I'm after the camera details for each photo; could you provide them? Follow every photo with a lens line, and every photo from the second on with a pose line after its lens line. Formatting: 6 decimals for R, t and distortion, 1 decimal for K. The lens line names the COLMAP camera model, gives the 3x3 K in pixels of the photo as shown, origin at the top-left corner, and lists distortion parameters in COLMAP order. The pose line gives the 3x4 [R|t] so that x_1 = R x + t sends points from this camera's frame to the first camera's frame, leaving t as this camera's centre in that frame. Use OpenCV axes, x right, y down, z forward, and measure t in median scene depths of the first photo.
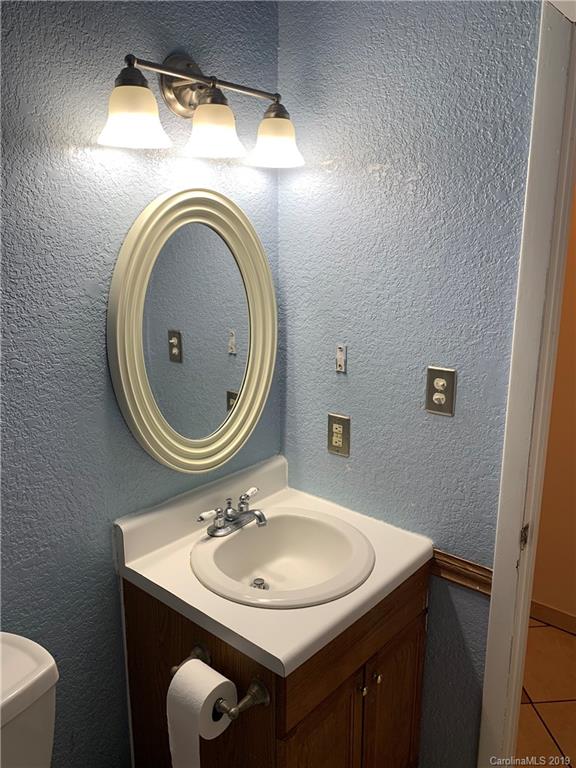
lens RADIAL K [[584.2, 0, 288.0], [0, 584.2, 384.0], [0, 0, 1]] dist [0.076862, -0.001308]
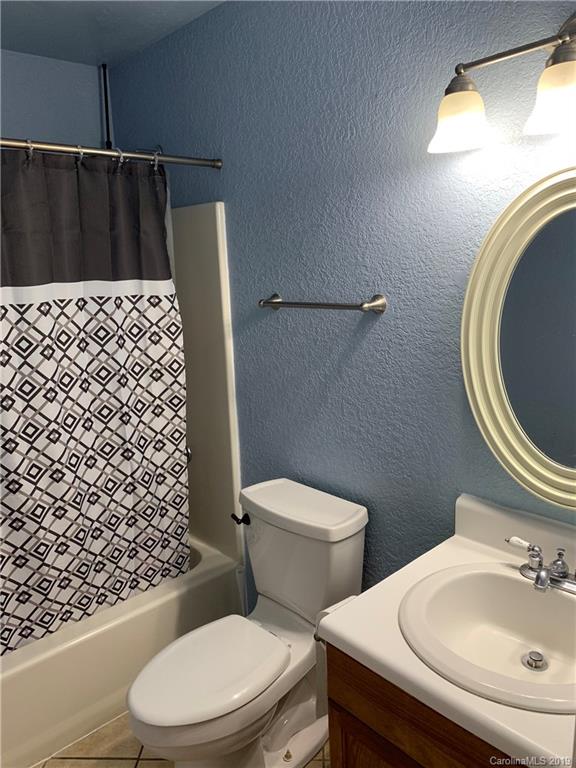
lens RADIAL K [[584.2, 0, 288.0], [0, 584.2, 384.0], [0, 0, 1]] dist [0.076862, -0.001308]
pose [[-0.089484, 0.232334, -0.968511, 0.778731], [-0.190701, 0.950424, 0.245615, -0.174235], [0.977561, 0.206675, -0.040742, 0.716990]]
